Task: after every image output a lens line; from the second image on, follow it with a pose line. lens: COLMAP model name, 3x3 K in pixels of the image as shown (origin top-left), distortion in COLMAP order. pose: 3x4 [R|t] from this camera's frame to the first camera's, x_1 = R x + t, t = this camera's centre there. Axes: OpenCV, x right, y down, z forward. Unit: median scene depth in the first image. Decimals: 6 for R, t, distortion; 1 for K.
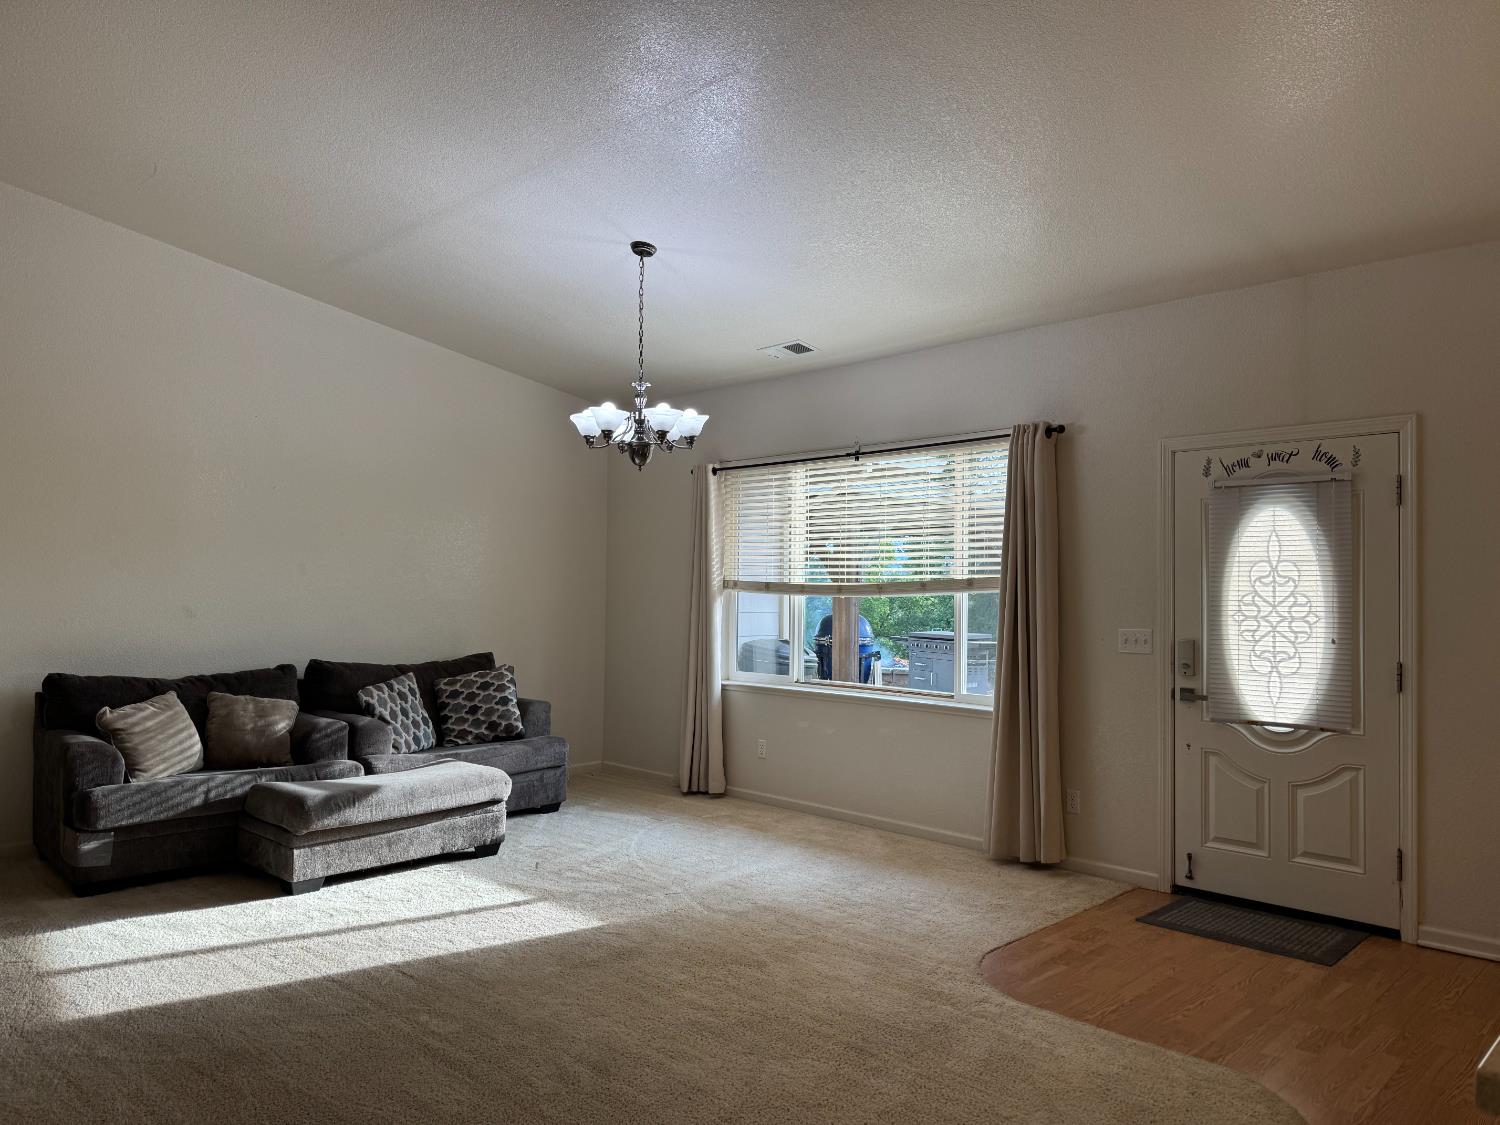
lens RADIAL K [[1057.9, 0, 747.4], [0, 1057.9, 566.9], [0, 0, 1]] dist [0.143673, -0.219312]
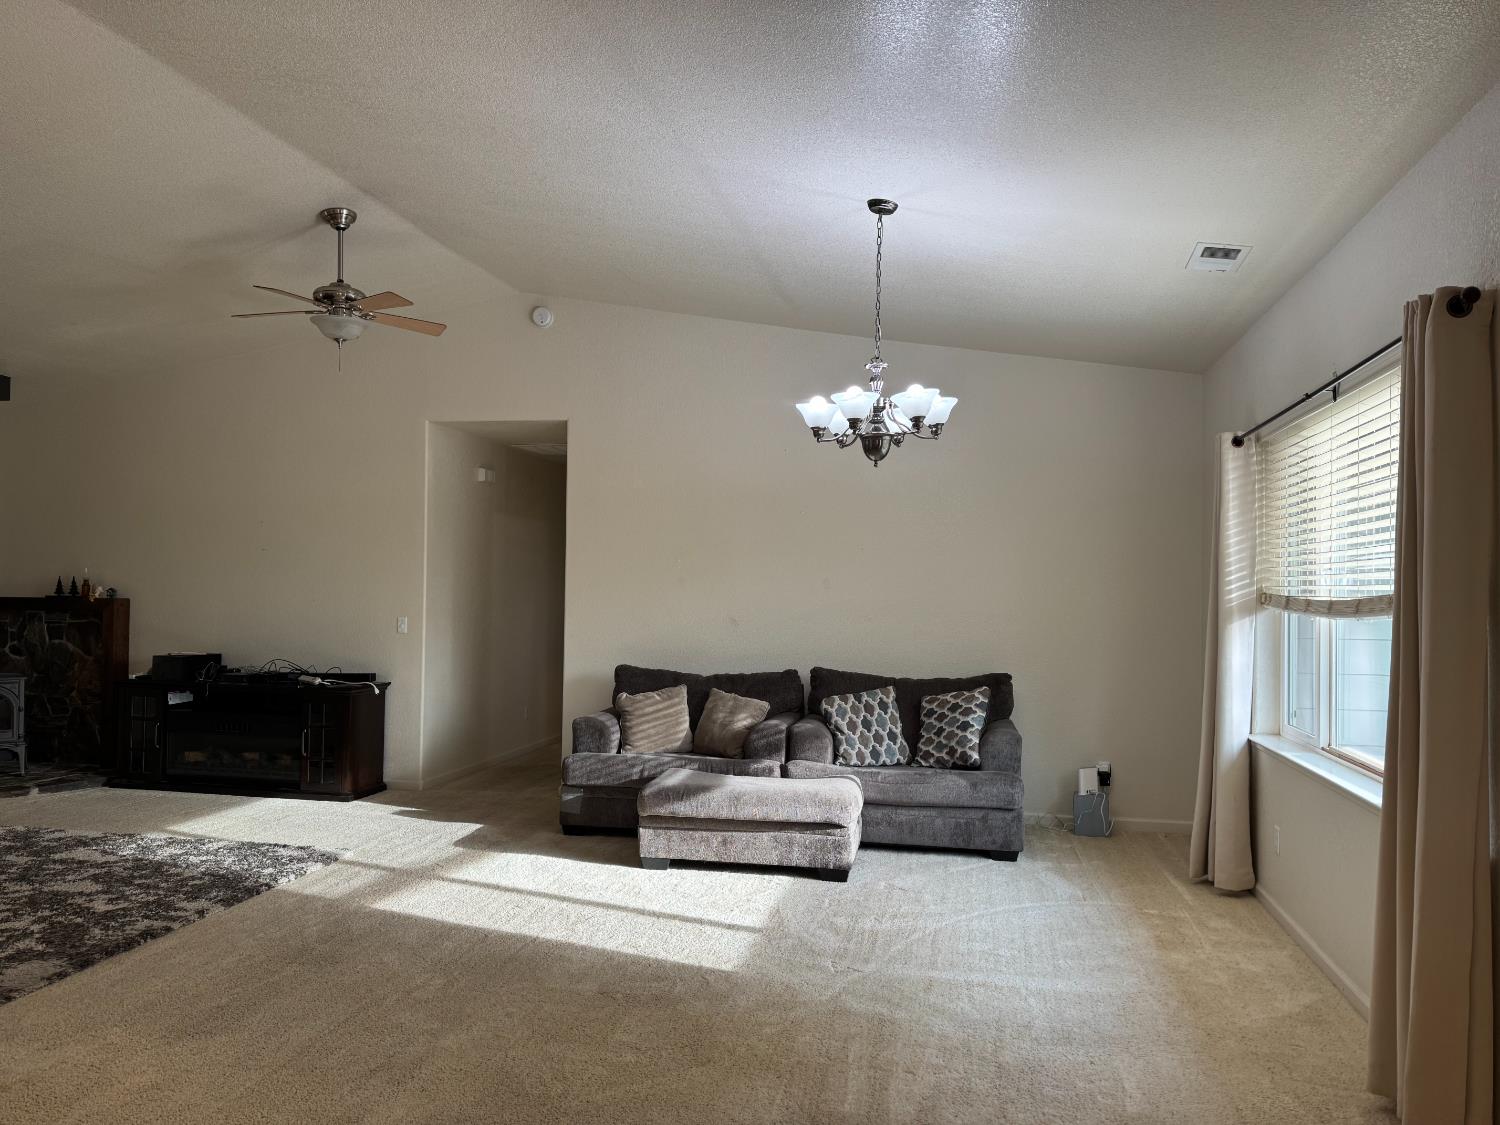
lens RADIAL K [[1057.9, 0, 747.4], [0, 1057.9, 566.9], [0, 0, 1]] dist [0.143673, -0.219312]
pose [[0.529837, -0.023552, -0.847772, 0.521098], [0.014511, 0.999720, -0.018704, 0.004723], [0.847975, -0.002392, 0.530030, 0.416434]]
